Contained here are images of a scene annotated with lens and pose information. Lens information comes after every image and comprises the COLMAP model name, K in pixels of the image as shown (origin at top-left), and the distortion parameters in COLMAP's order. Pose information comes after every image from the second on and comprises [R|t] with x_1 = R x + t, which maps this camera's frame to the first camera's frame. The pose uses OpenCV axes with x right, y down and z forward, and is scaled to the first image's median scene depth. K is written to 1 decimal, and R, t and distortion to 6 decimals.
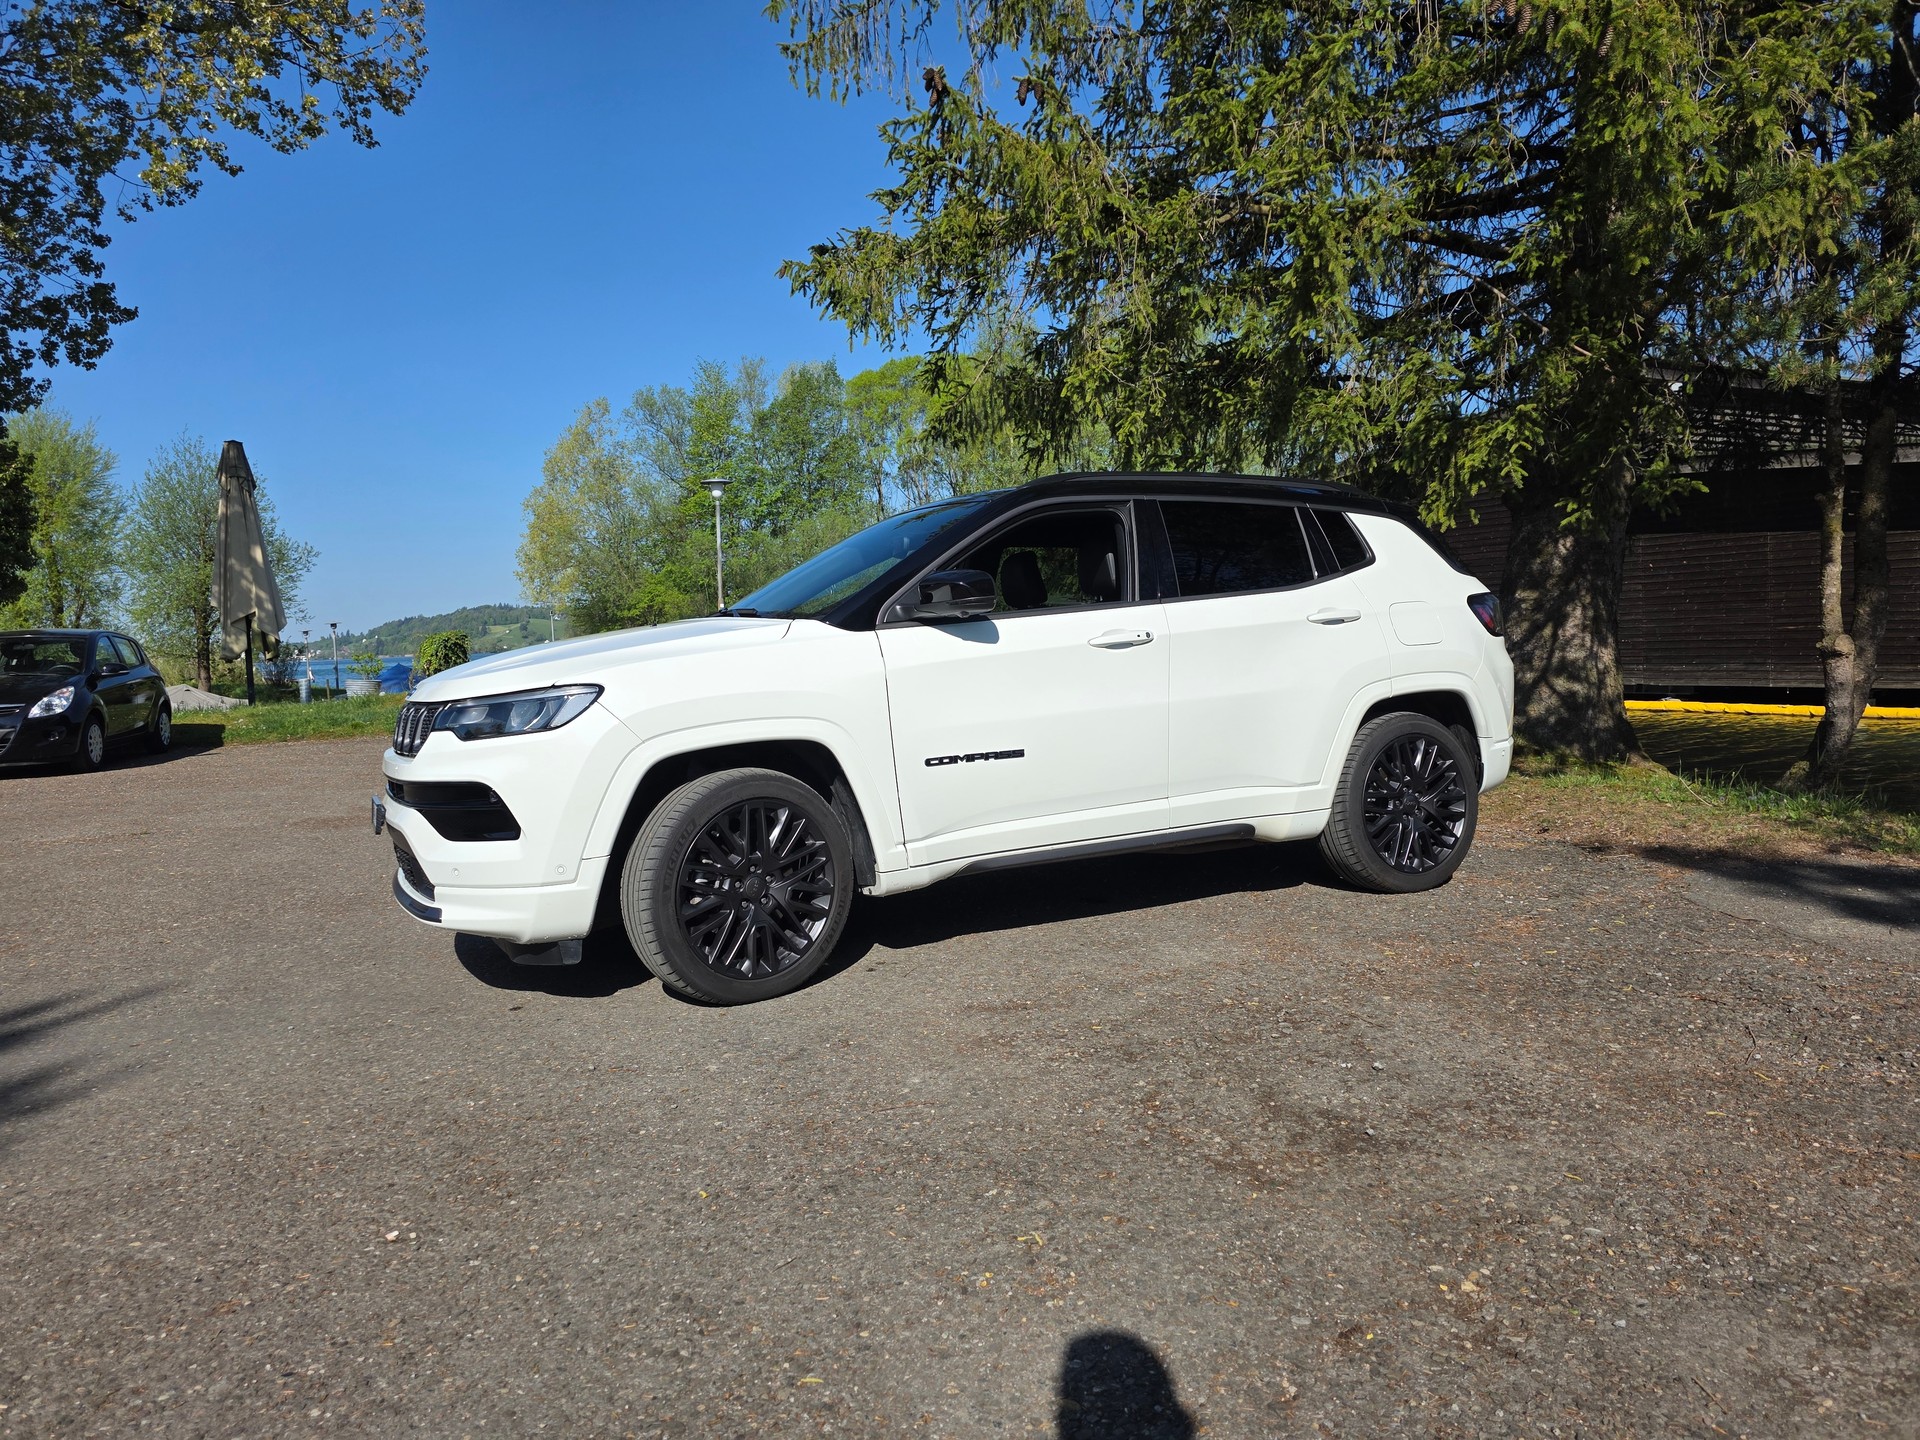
lens RADIAL K [[1277.4, 0, 944.1], [0, 1277.4, 711.8], [0, 0, 1]] dist [0.075774, -0.077357]
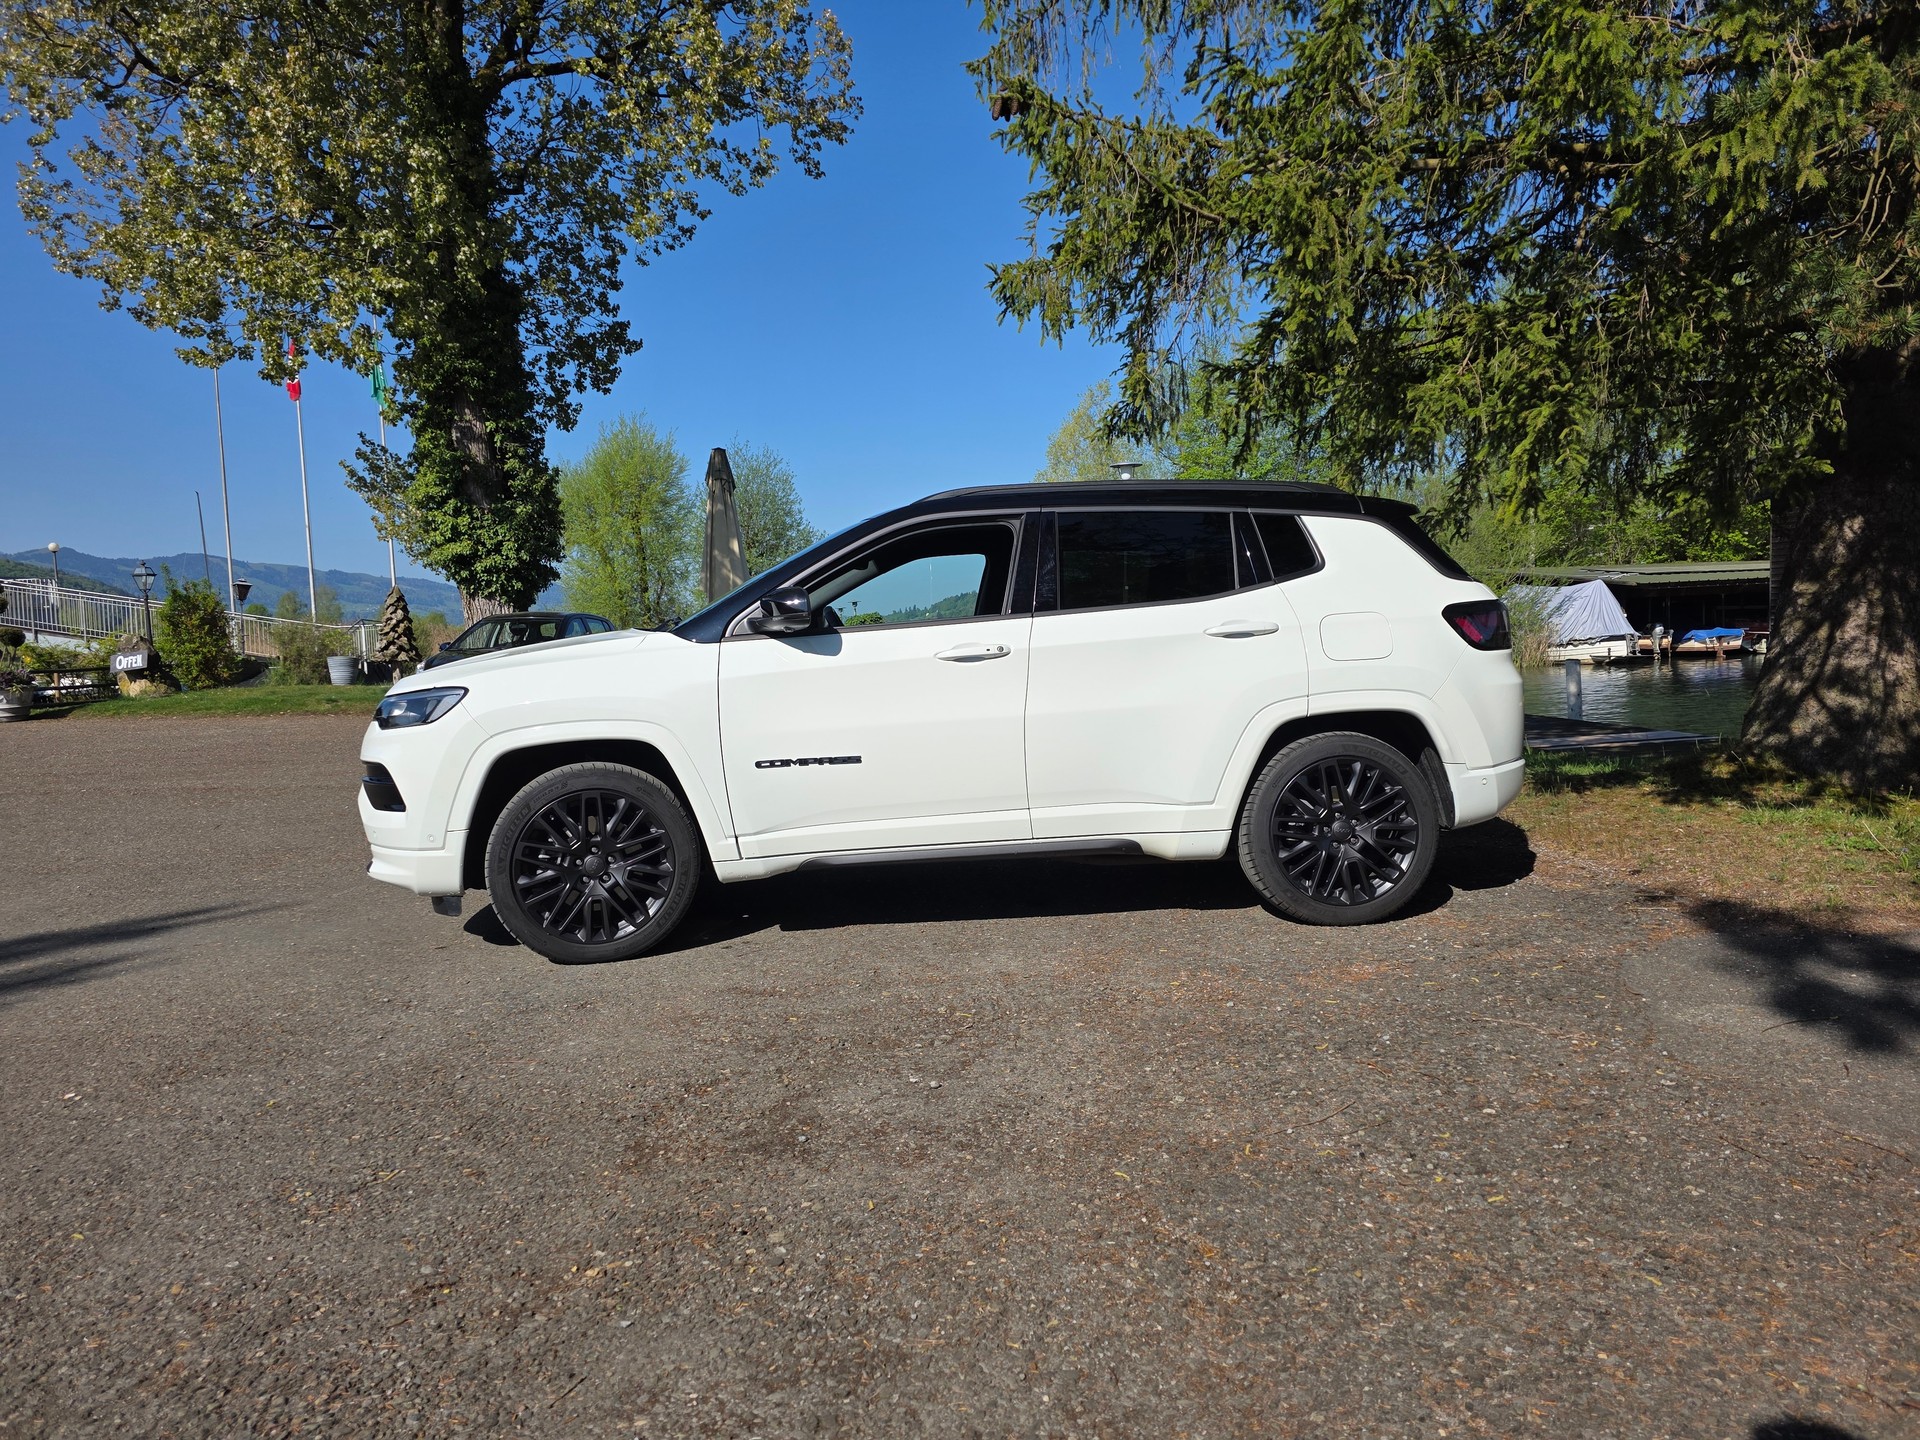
lens RADIAL K [[1281.3, 0, 964.7], [0, 1281.3, 719.2], [0, 0, 1]] dist [0.070646, -0.066265]
pose [[0.925345, 0.035816, -0.377431, 0.275055], [-0.026125, 0.999185, 0.030767, -0.018323], [0.378226, -0.018610, 0.925526, 0.024506]]
